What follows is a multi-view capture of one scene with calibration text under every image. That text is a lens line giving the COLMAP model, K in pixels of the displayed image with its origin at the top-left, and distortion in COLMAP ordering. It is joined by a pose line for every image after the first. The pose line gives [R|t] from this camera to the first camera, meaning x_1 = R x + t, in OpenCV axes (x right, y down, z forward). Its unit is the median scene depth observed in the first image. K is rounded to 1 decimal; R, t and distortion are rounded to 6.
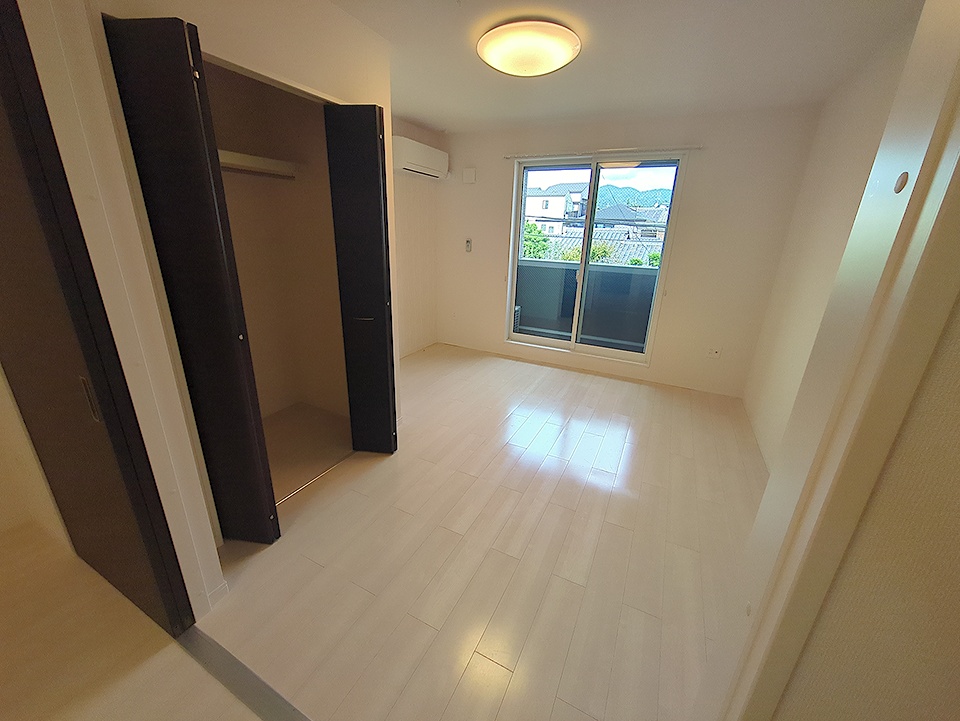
lens RADIAL K [[379.0, 0, 477.5], [0, 379.0, 358.9], [0, 0, 1]] dist [-0.001954, -0.000050]
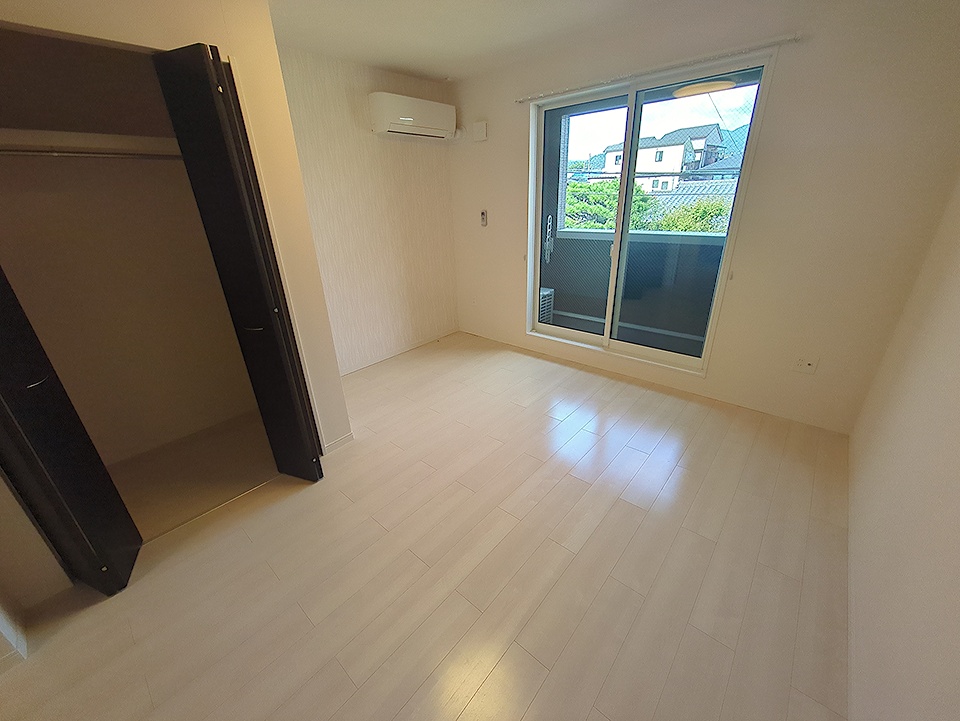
lens RADIAL K [[379.0, 0, 477.5], [0, 379.0, 358.9], [0, 0, 1]] dist [-0.001954, -0.000050]
pose [[0.965045, 0.037394, -0.259401, 0.198938], [-0.017003, 0.996617, 0.080414, -0.059017], [0.261531, -0.073193, 0.962416, 0.174416]]
